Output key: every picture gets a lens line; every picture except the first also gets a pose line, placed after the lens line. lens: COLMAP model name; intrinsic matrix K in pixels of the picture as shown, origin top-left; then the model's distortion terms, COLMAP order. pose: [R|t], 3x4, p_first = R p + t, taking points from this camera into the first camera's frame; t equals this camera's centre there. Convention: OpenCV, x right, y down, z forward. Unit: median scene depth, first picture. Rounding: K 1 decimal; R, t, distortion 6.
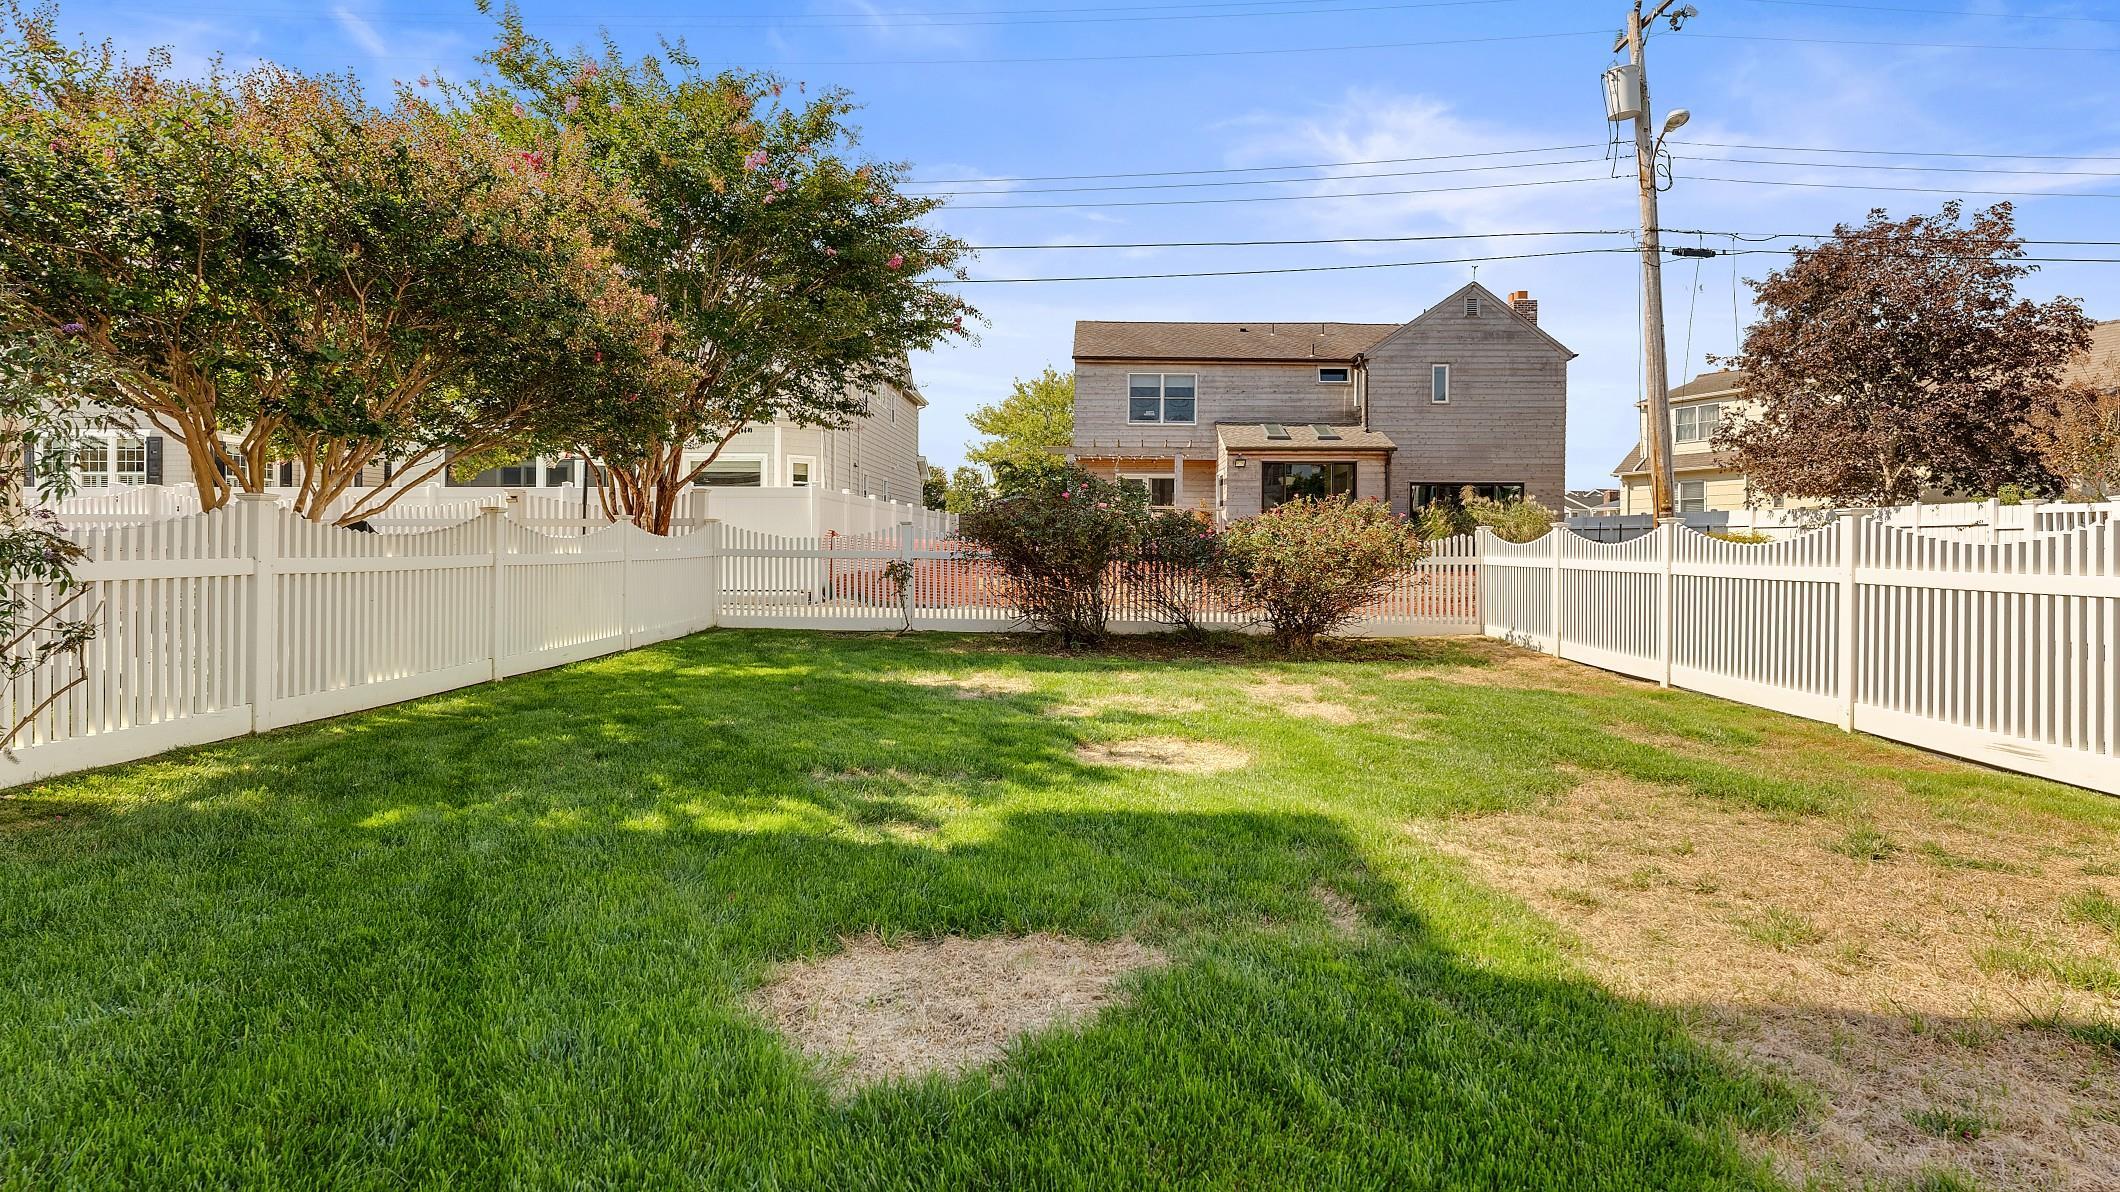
lens RADIAL K [[1073.9, 0, 1084.0], [0, 1073.9, 532.9], [0, 0, 1]] dist [0.005197, -0.000060]
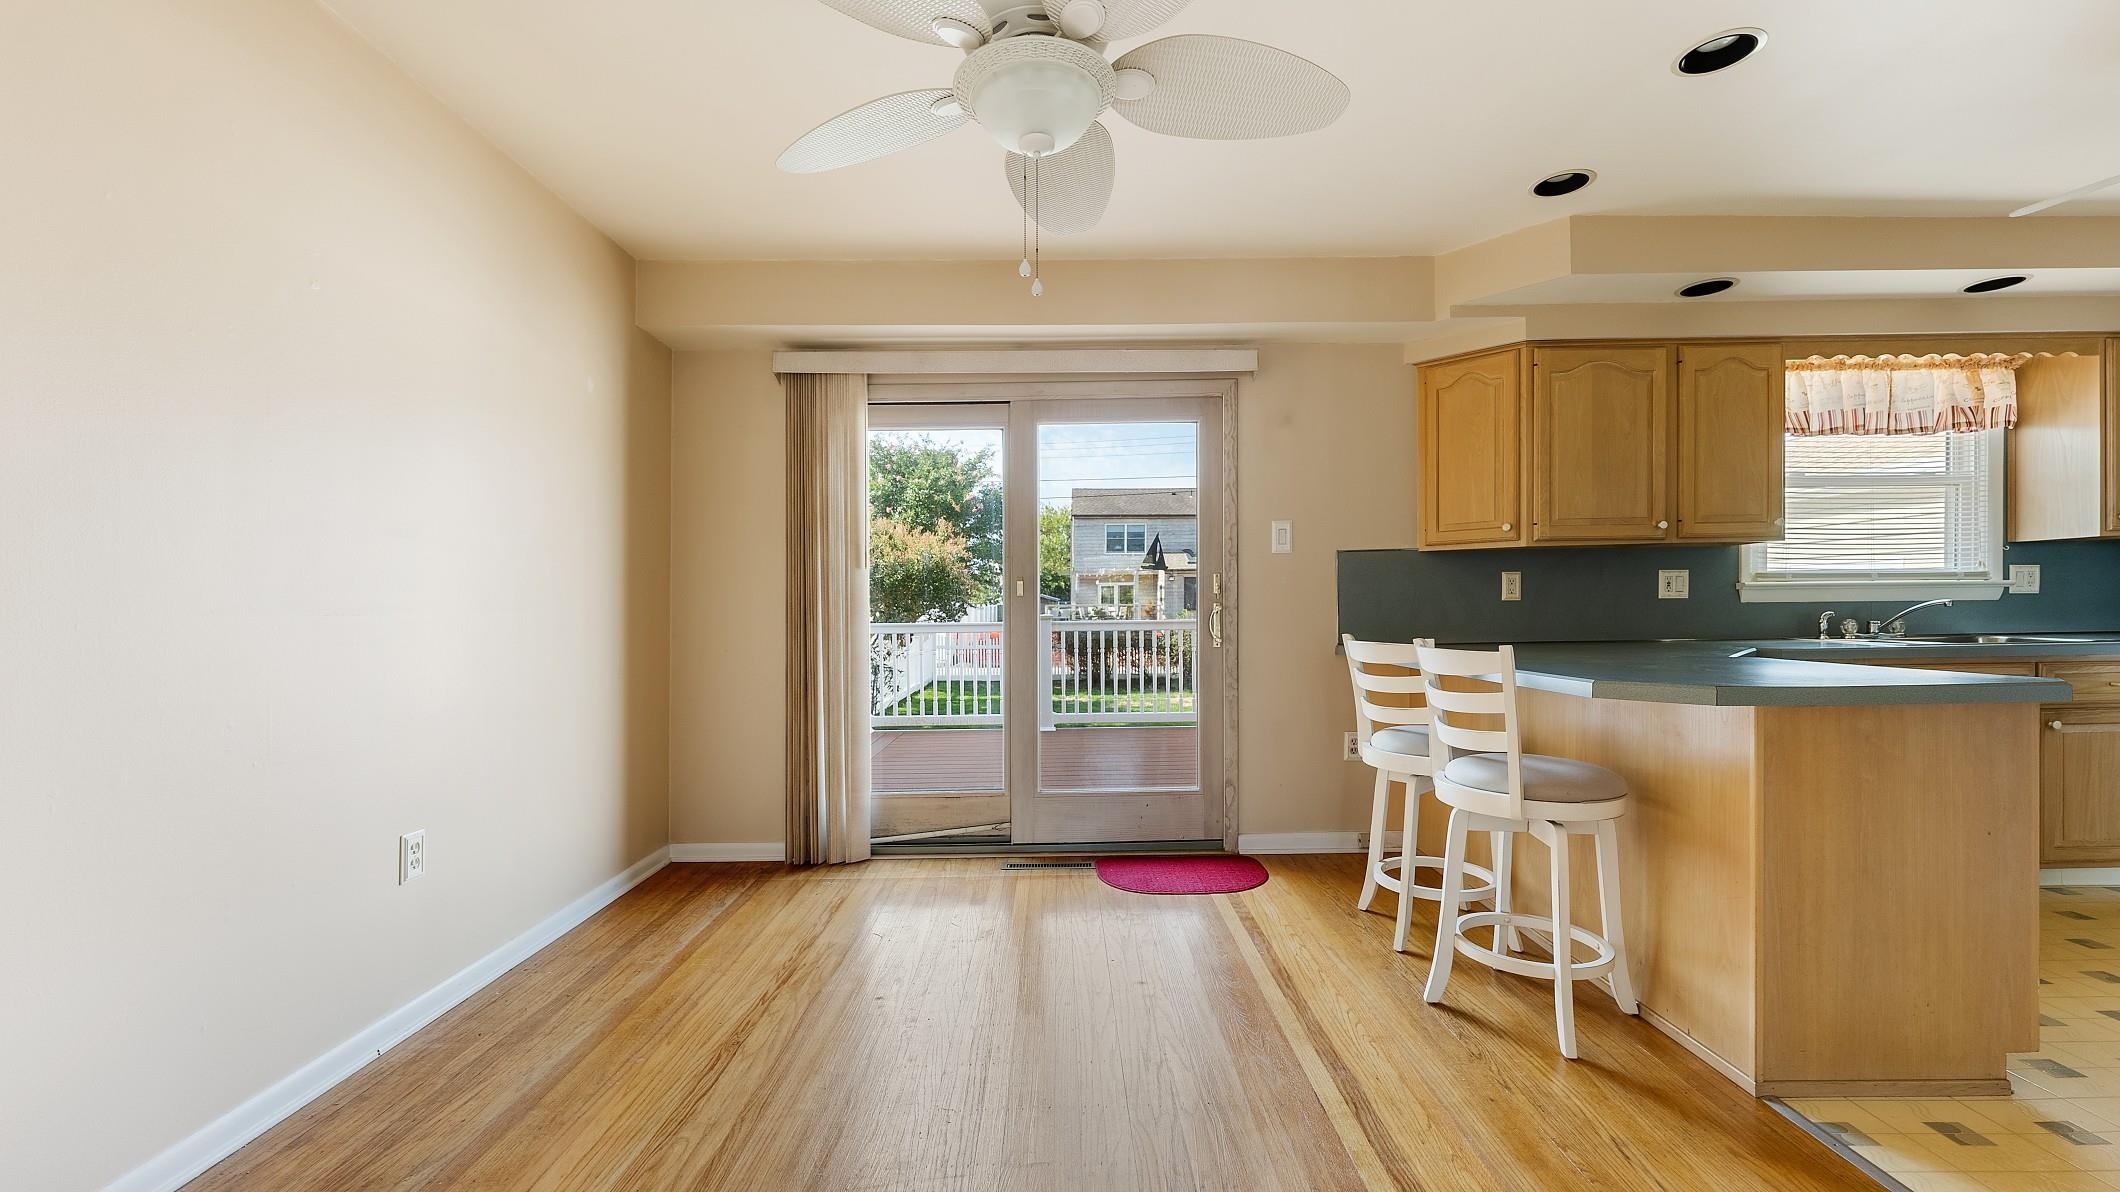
lens RADIAL K [[851.2, 0, 1064.8], [0, 851.2, 615.5], [0, 0, 1]] dist [0.001676, 0.000241]
pose [[0.999824, -0.016014, 0.009724, -0.039427], [0.015790, 0.999618, 0.022700, -0.037140], [-0.010084, -0.022542, 0.999695, -0.356592]]
